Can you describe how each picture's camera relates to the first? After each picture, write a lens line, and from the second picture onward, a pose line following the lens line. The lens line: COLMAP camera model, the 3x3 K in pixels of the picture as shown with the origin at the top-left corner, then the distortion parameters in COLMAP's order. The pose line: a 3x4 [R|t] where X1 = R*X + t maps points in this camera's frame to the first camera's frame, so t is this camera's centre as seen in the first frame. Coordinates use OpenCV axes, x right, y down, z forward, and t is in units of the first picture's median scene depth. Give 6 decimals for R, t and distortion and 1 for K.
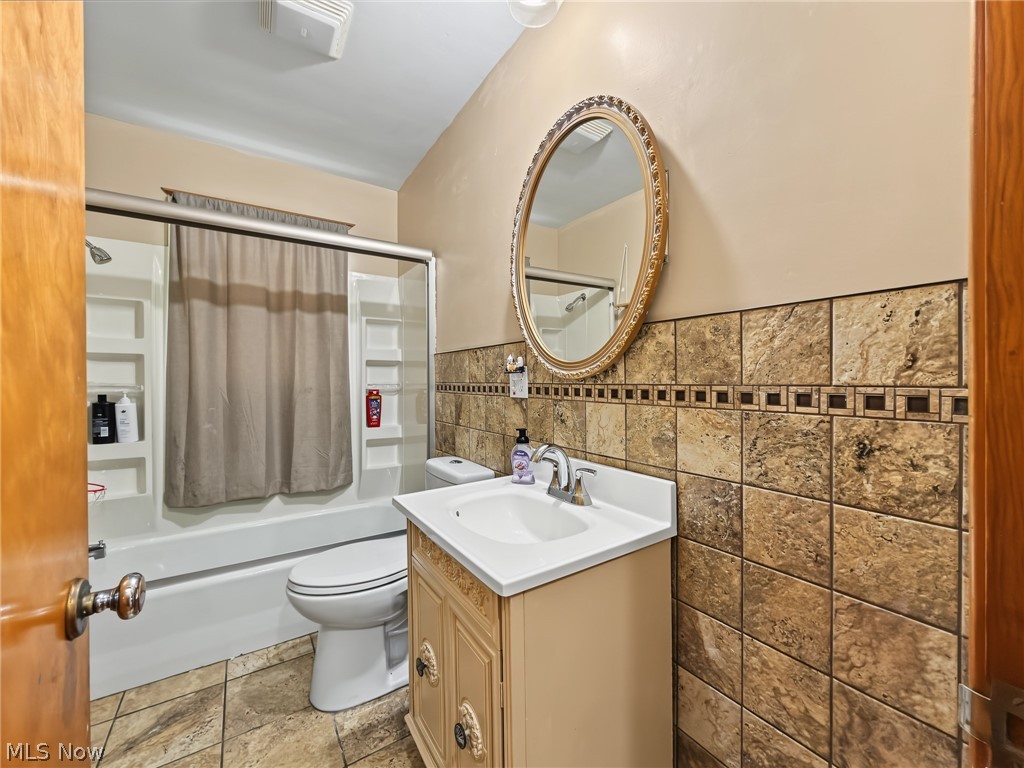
lens RADIAL K [[420.6, 0, 513.6], [0, 420.6, 383.0], [0, 0, 1]] dist [0.000108, 0.000236]
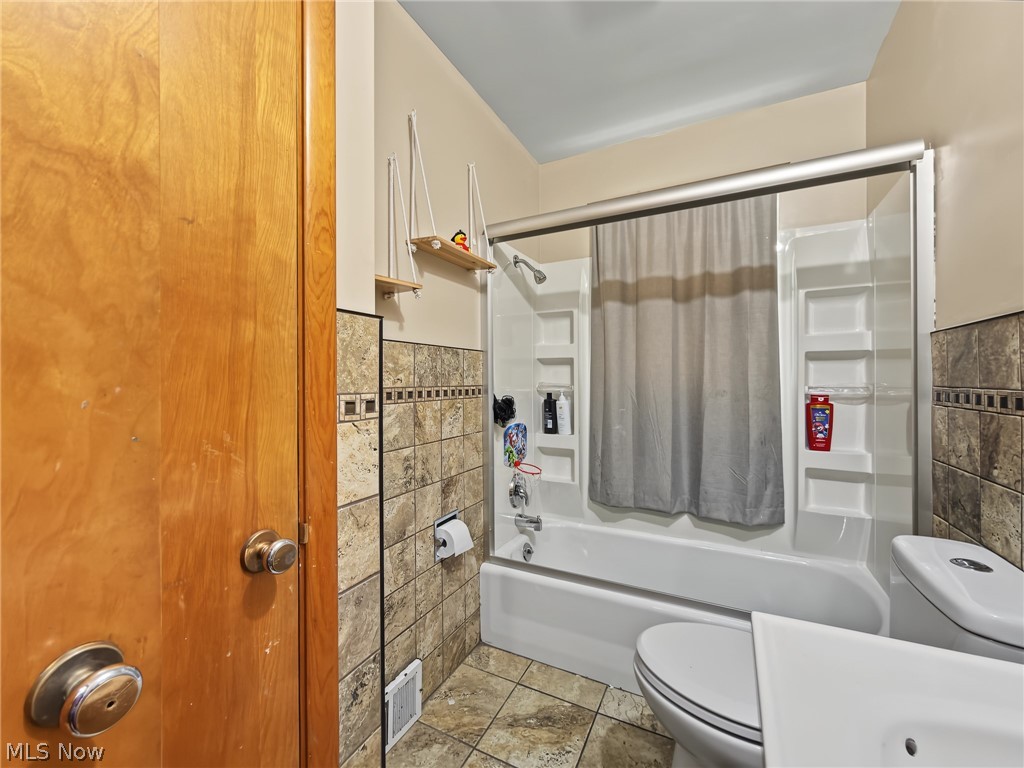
lens RADIAL K [[420.6, 0, 508.5], [0, 420.6, 380.7], [0, 0, 1]] dist [0.000108, 0.000236]
pose [[0.496195, 0.002740, -0.868207, 0.006984], [-0.004197, 0.999991, 0.000757, -0.006417], [0.868201, 0.003268, 0.496202, 0.261832]]
